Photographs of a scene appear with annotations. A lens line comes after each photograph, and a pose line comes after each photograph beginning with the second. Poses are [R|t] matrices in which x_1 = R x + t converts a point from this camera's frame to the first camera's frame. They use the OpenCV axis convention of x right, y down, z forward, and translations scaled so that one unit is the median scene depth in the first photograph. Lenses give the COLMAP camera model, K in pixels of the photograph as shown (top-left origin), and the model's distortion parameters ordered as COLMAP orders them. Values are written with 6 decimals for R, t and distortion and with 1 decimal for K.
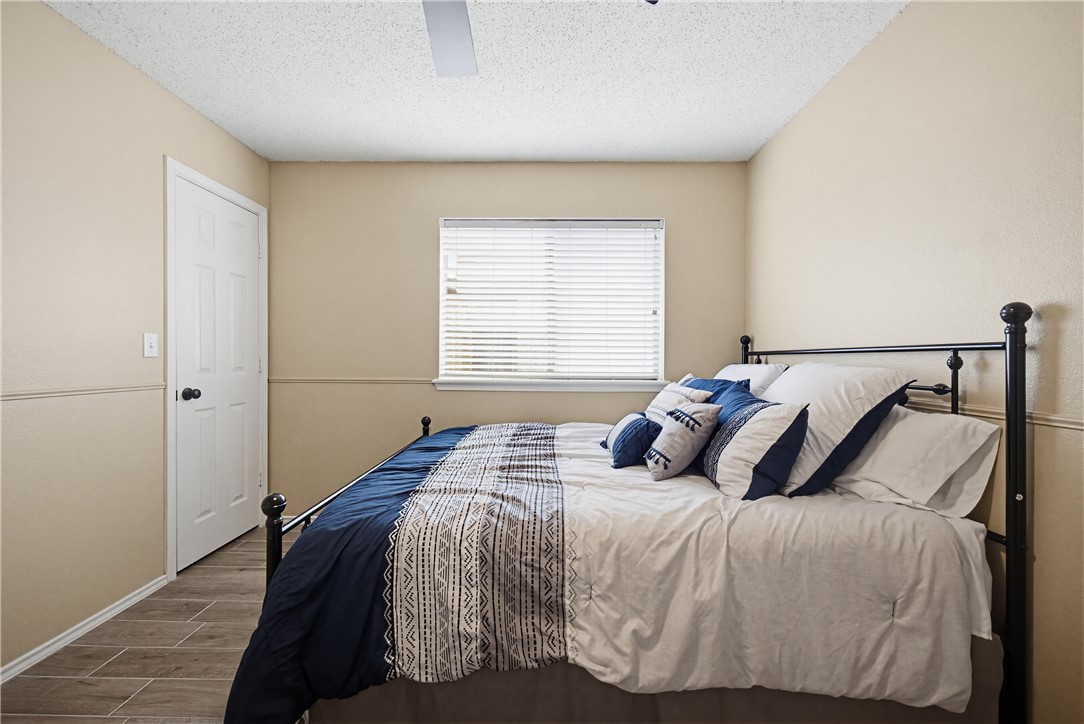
lens RADIAL K [[425.0, 0, 540.4], [0, 425.0, 356.4], [0, 0, 1]] dist [-0.000271, 0.000451]
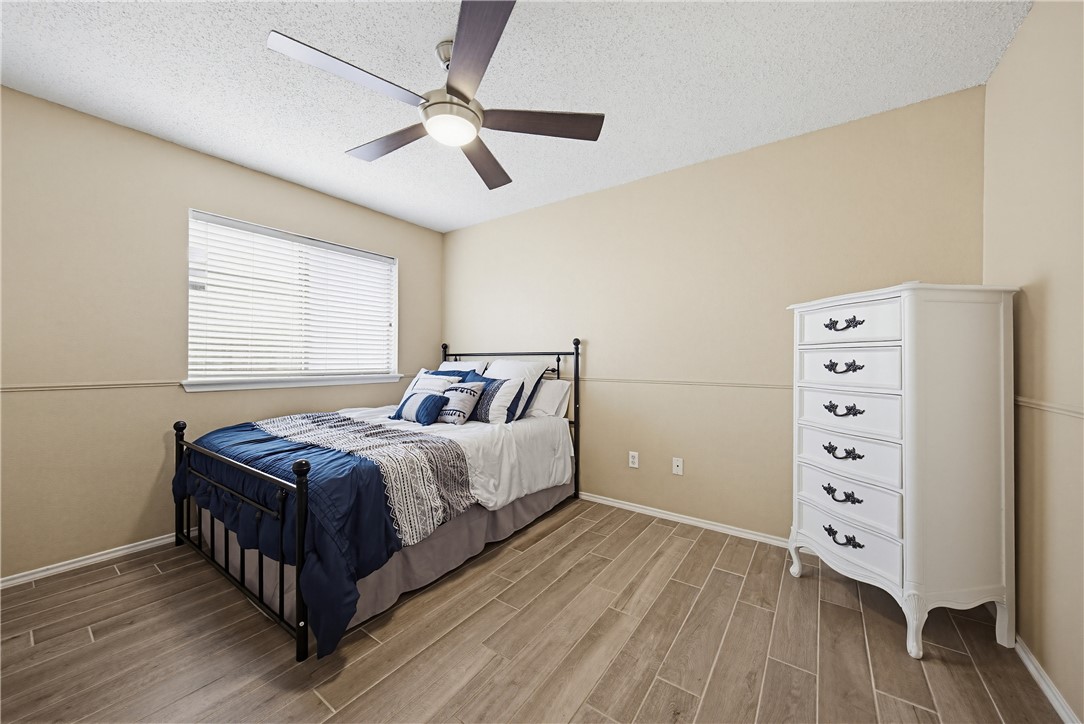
lens RADIAL K [[406.3, 0, 540.0], [0, 406.3, 360.5], [0, 0, 1]] dist [0.009413, -0.000113]
pose [[0.566932, -0.005379, 0.823747, -1.171387], [-0.003388, 0.999955, 0.008861, -0.001589], [-0.823758, -0.007814, 0.566888, -0.319276]]
